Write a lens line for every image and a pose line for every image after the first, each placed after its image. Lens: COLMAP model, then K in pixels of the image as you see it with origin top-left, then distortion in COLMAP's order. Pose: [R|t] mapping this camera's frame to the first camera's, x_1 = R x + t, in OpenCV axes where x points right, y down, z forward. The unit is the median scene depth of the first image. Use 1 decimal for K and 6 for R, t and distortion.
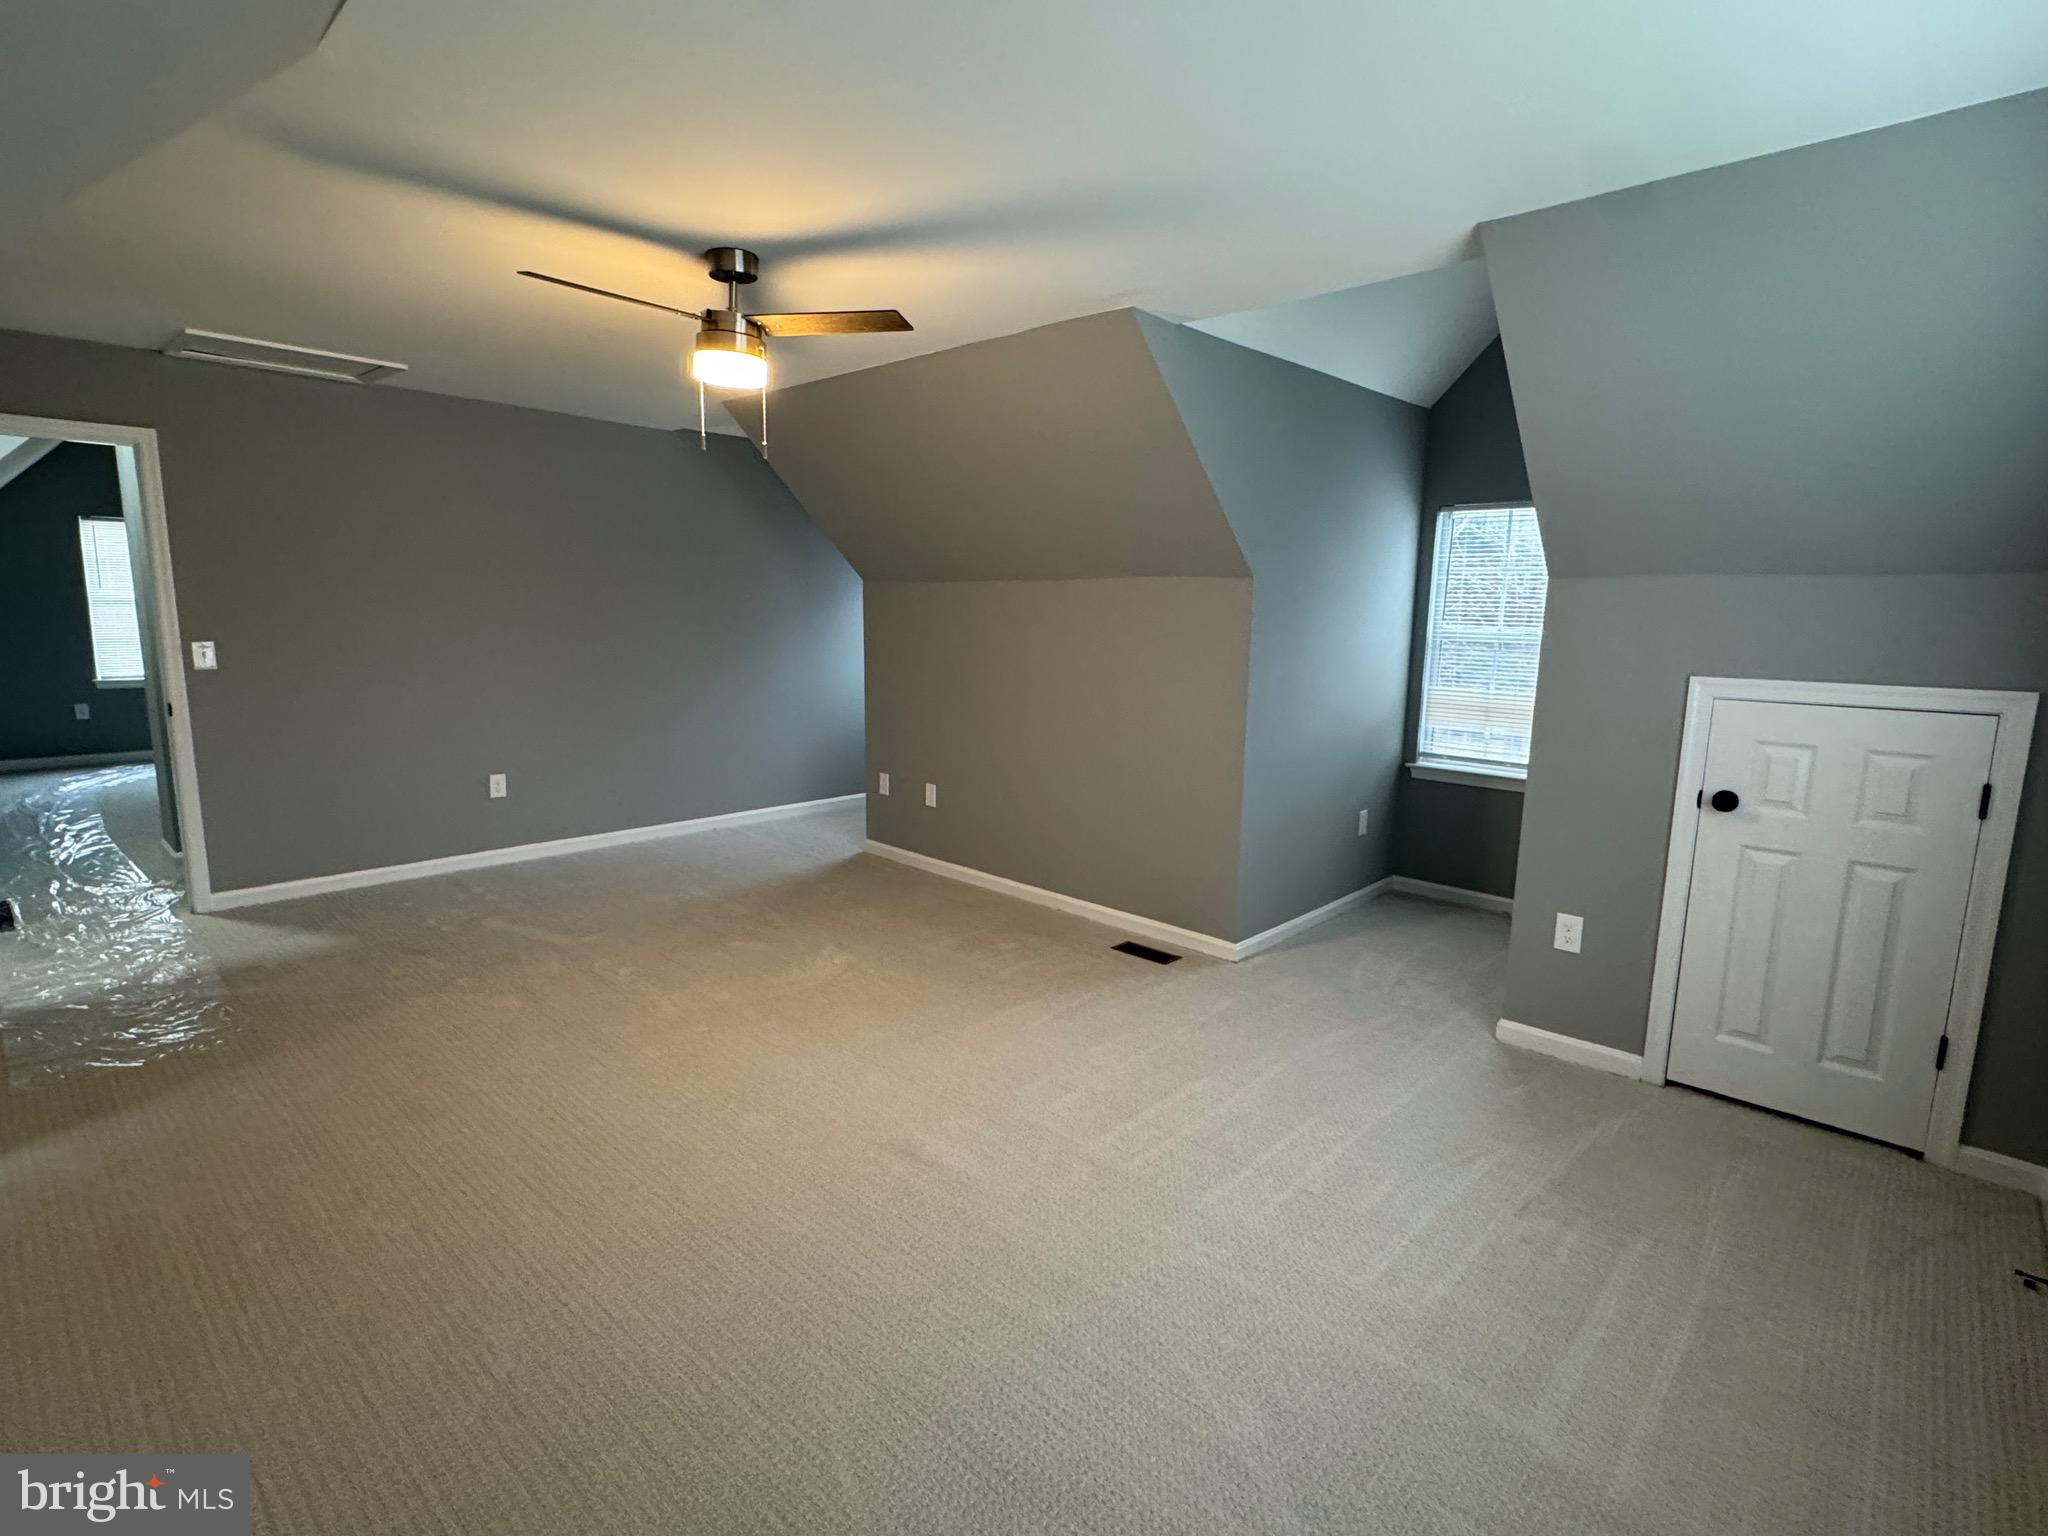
lens RADIAL K [[982.7, 0, 1024.0], [0, 982.7, 768.0], [0, 0, 1]] dist [-0.003638, 0.000098]
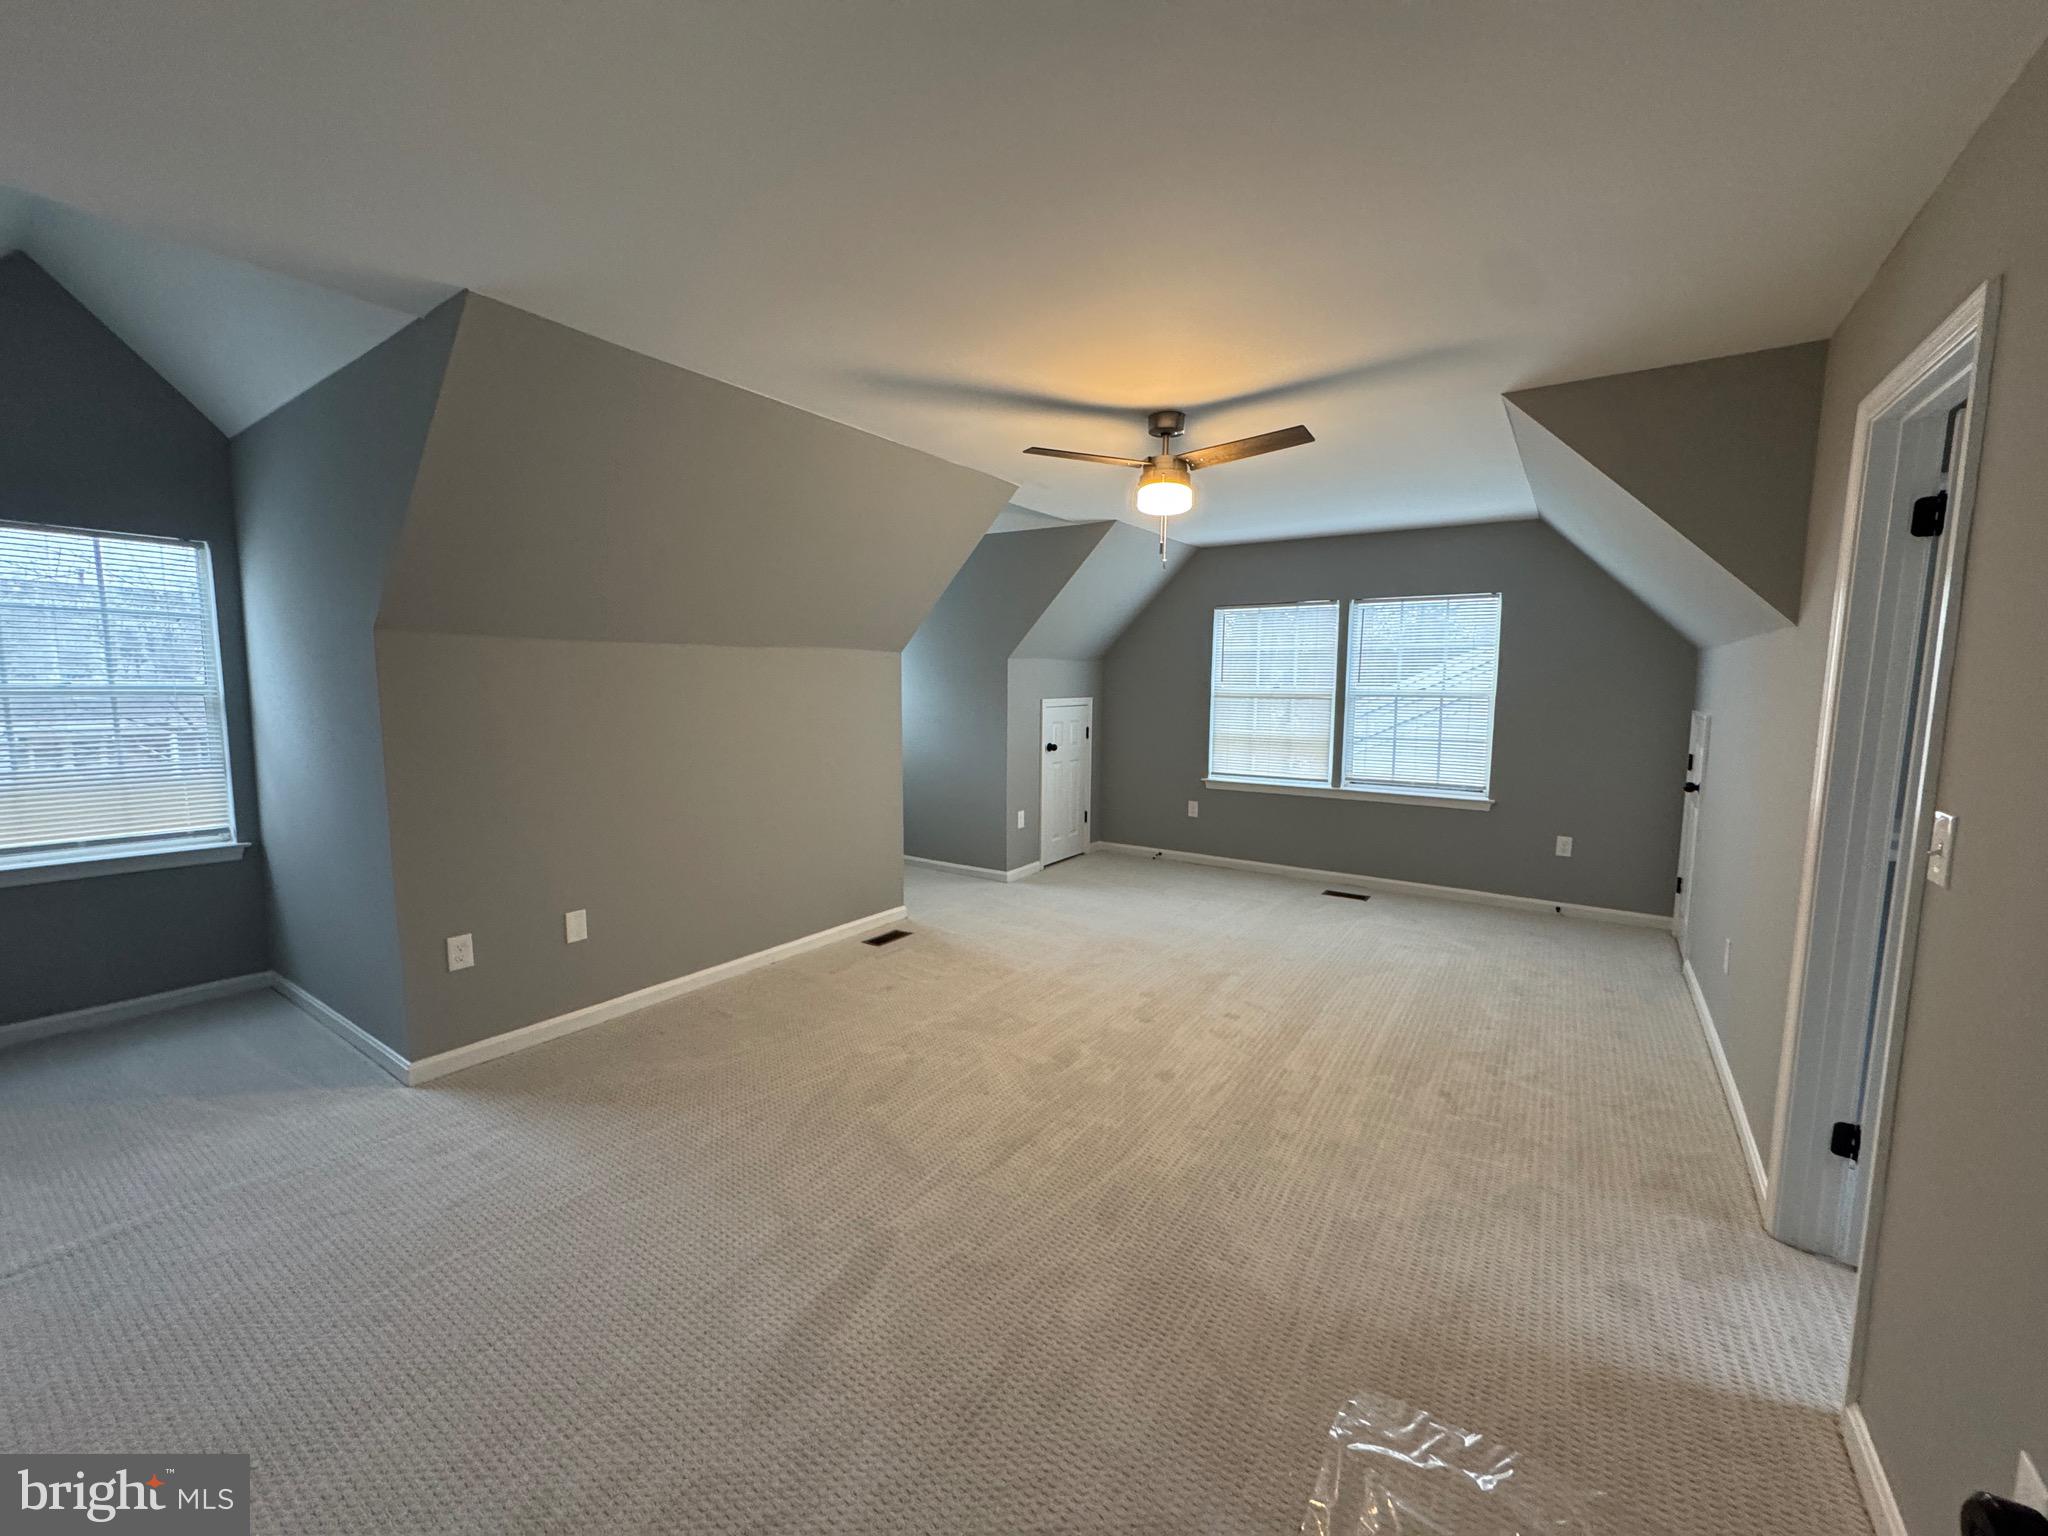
lens RADIAL K [[810.9, 0, 1024.0], [0, 810.9, 768.0], [0, 0, 1]] dist [-0.002006, -0.000107]
pose [[-0.159292, -0.118275, 0.980121, -1.113668], [0.156890, 0.977148, 0.143414, -0.186930], [-0.974685, 0.176616, -0.137096, 1.124249]]
